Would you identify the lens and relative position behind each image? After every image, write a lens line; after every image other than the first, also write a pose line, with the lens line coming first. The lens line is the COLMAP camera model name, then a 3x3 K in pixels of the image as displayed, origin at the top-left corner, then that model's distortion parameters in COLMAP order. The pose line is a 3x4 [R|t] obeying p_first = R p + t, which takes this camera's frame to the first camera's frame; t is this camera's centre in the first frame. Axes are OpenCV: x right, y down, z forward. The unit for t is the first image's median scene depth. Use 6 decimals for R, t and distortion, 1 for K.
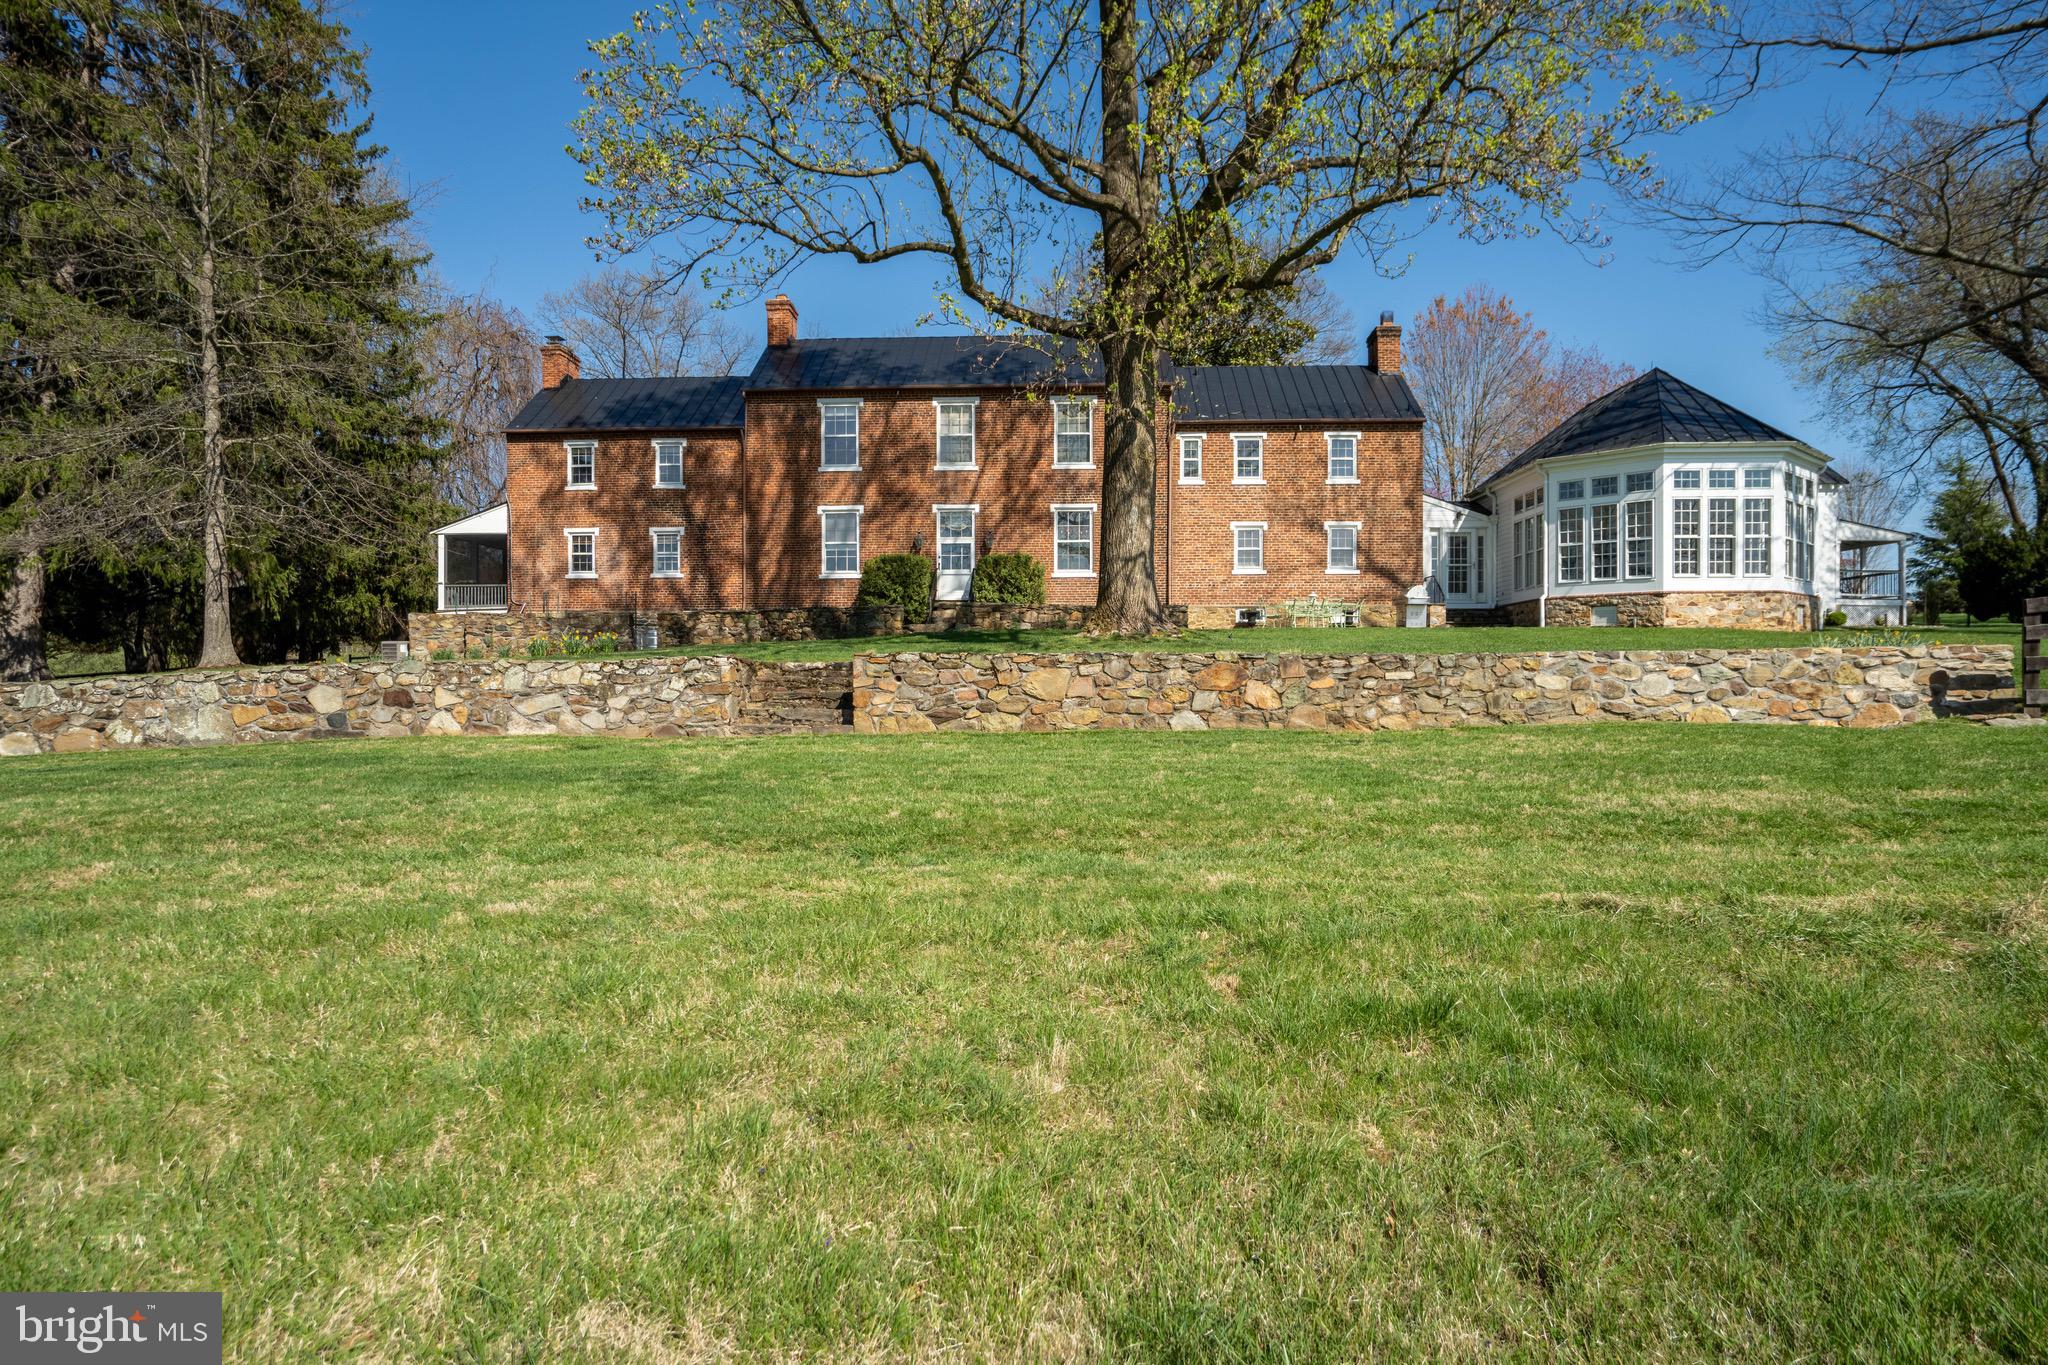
lens RADIAL K [[1260.1, 0, 1024.0], [0, 1260.1, 682.5], [0, 0, 1]] dist [0.006162, 0.001761]
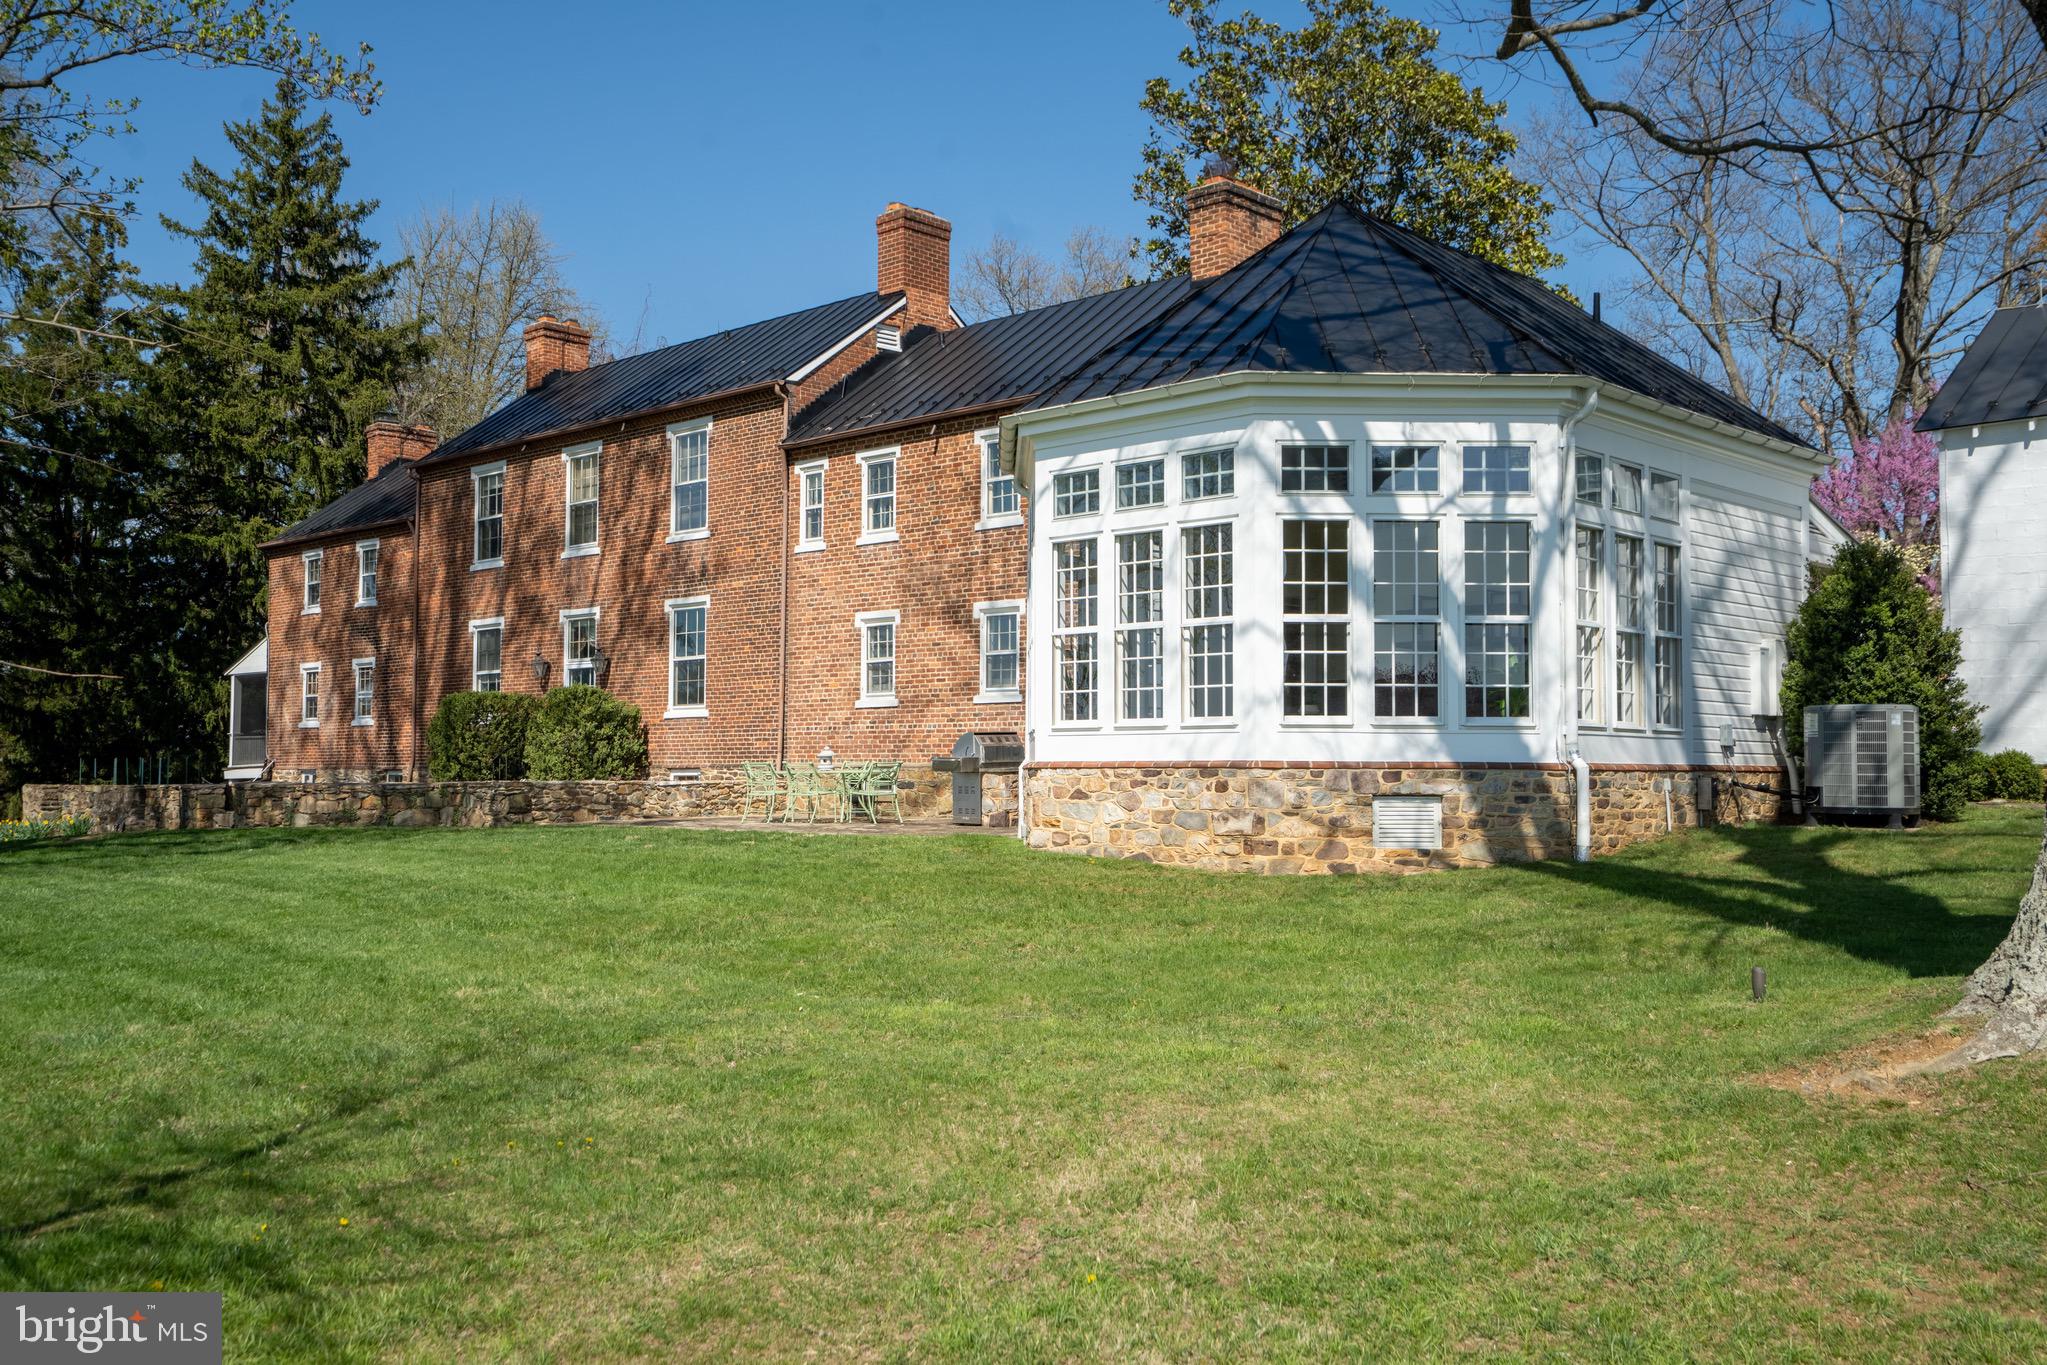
lens RADIAL K [[1887.7, 0, 1023.4], [0, 1887.7, 719.8], [0, 0, 1]] dist [-0.002173, 0.009264]
pose [[0.730887, -0.015644, -0.682319, 0.780159], [-0.007216, 0.999504, -0.030646, -0.056404], [0.682460, 0.027322, 0.730412, 0.449908]]
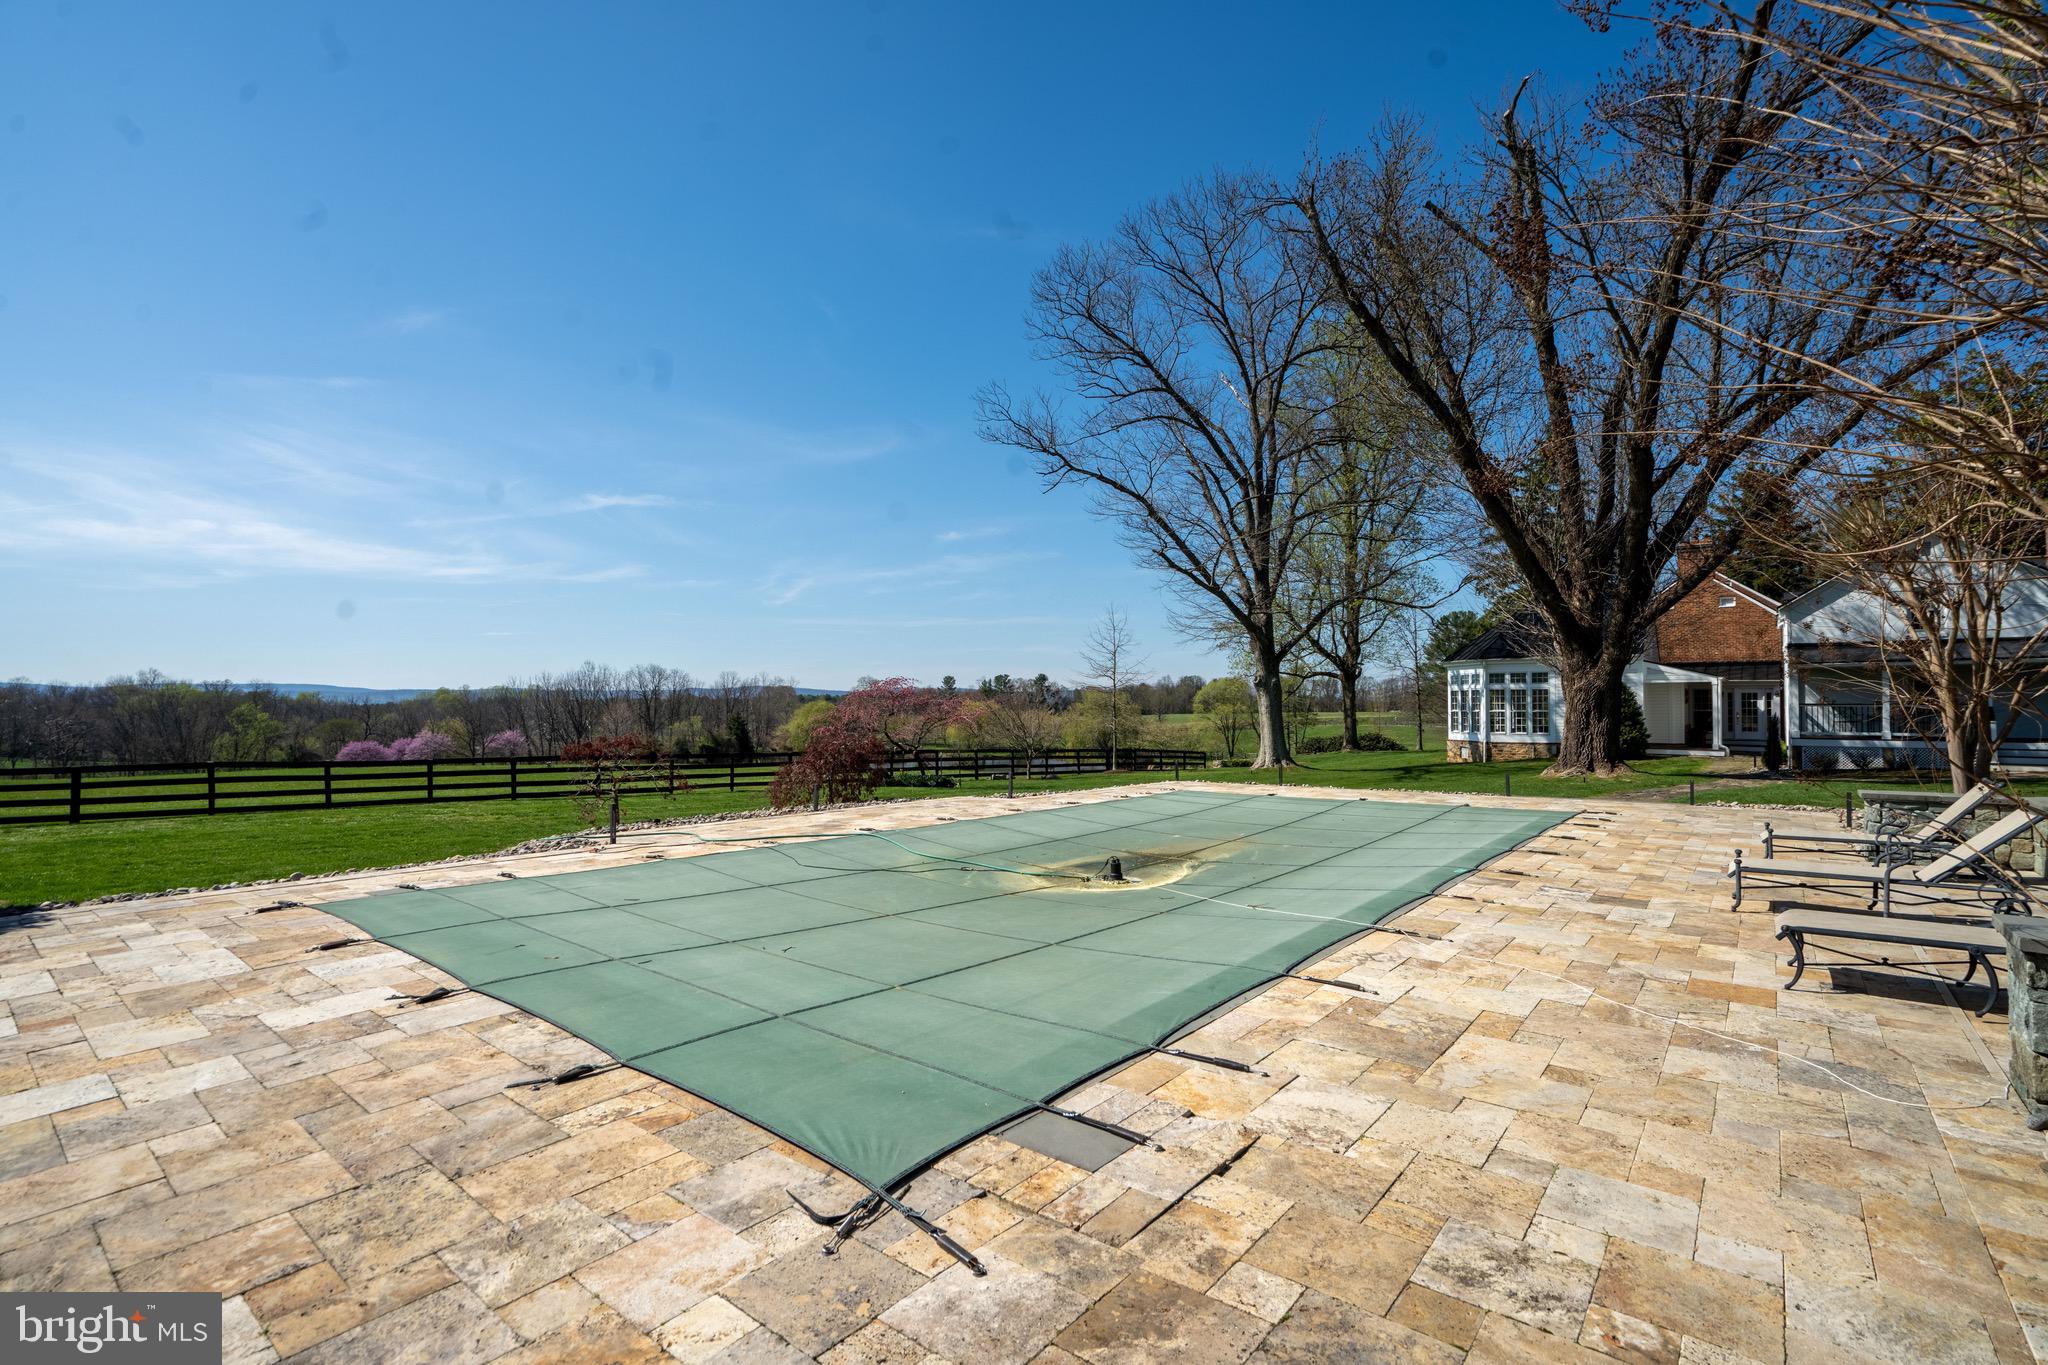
lens RADIAL K [[957.7, 0, 1024.0], [0, 957.7, 682.5], [0, 0, 1]] dist [-0.000195, -0.000102]
pose [[-0.606370, -0.021705, -0.794887, 1.780391], [-0.001205, 0.999651, -0.026377, -0.099941], [0.795182, -0.015037, -0.606184, 1.141438]]
